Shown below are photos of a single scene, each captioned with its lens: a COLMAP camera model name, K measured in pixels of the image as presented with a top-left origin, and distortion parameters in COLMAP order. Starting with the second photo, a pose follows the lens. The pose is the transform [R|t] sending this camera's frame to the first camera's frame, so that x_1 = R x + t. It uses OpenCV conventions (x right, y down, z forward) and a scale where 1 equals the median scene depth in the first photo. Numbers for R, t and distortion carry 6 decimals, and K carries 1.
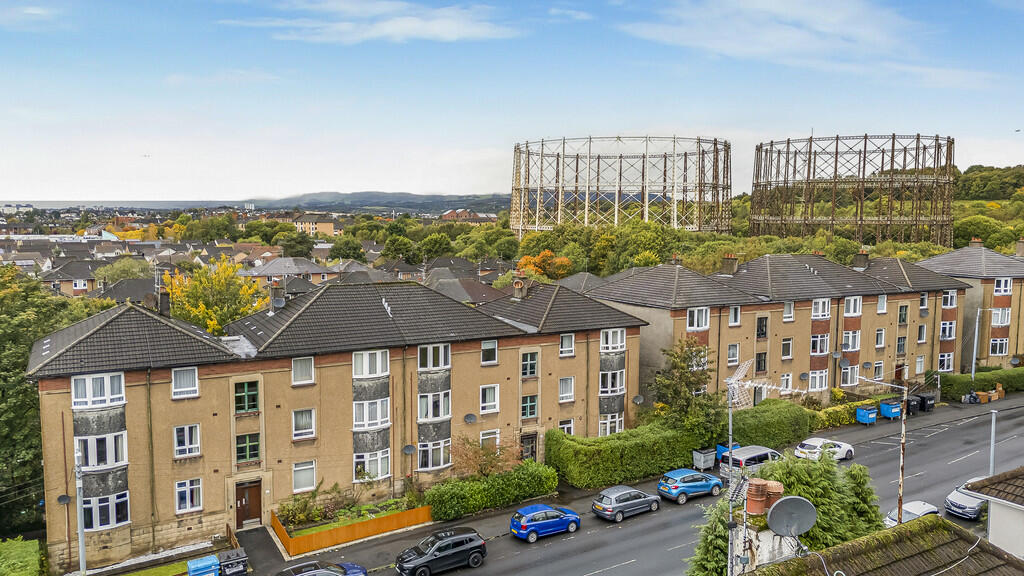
lens RADIAL K [[755.9, 0, 512.0], [0, 755.9, 288.0], [0, 0, 1]] dist [0.113686, -0.125335]
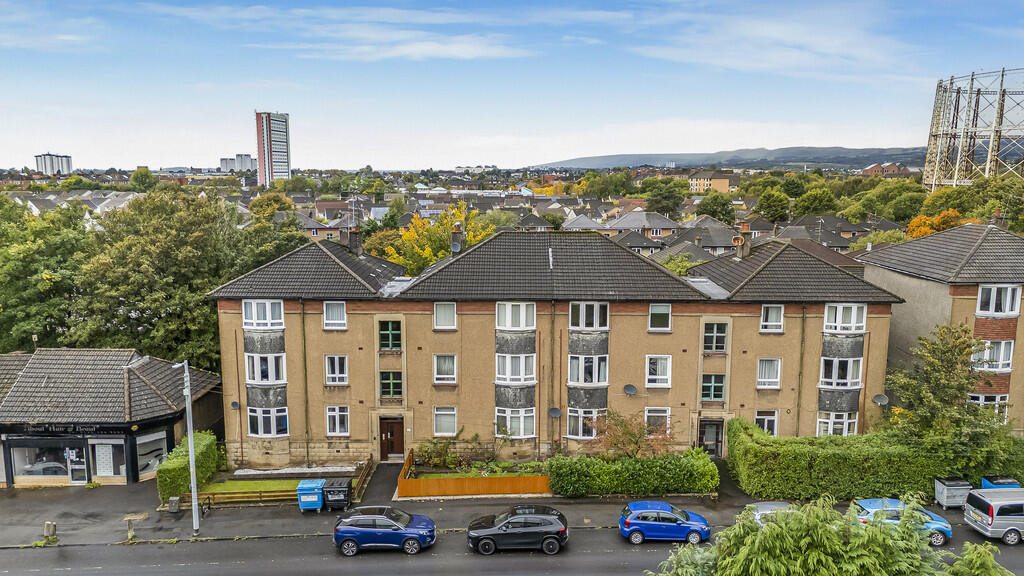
lens RADIAL K [[755.9, 0, 512.0], [0, 755.9, 288.0], [0, 0, 1]] dist [0.113686, -0.125335]
pose [[0.864354, 0.075489, -0.497186, 0.269645], [-0.048004, 0.996540, 0.067852, 0.001945], [0.500588, -0.034781, 0.864987, 0.188485]]
